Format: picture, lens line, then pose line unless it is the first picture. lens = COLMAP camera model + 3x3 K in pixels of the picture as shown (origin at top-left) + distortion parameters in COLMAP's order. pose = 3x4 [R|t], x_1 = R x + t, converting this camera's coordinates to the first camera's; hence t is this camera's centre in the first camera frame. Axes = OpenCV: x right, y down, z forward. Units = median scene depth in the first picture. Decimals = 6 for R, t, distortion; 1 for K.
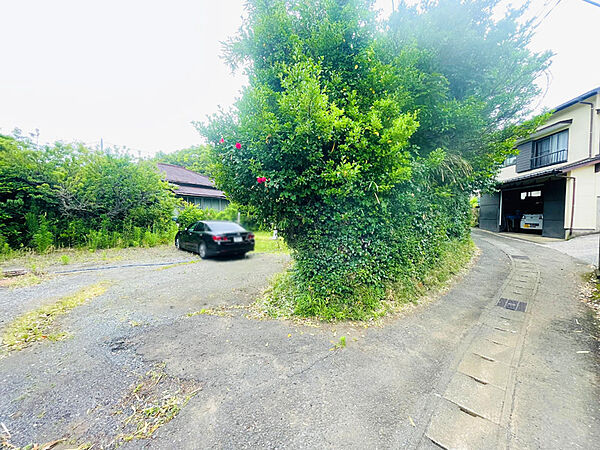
lens RADIAL K [[244.0, 0, 299.3], [0, 244.0, 222.8], [0, 0, 1]] dist [0.000108, 0.000270]
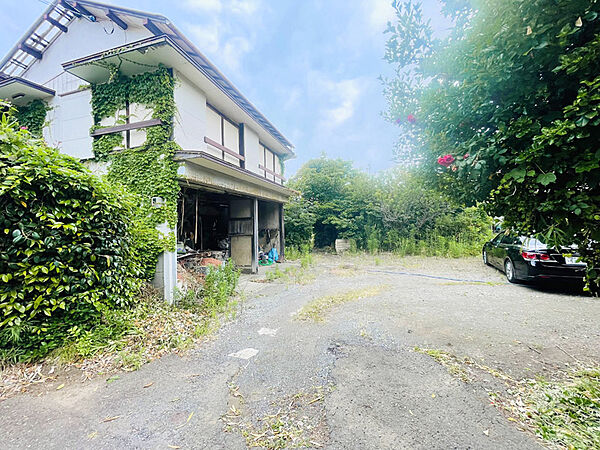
lens RADIAL K [[244.0, 0, 299.3], [0, 244.0, 222.8], [0, 0, 1]] dist [0.000108, 0.000270]
pose [[0.330281, -0.033839, -0.943276, 0.089007], [0.002799, 0.999388, -0.034871, -0.004731], [0.943879, 0.008877, 0.330173, 0.170763]]
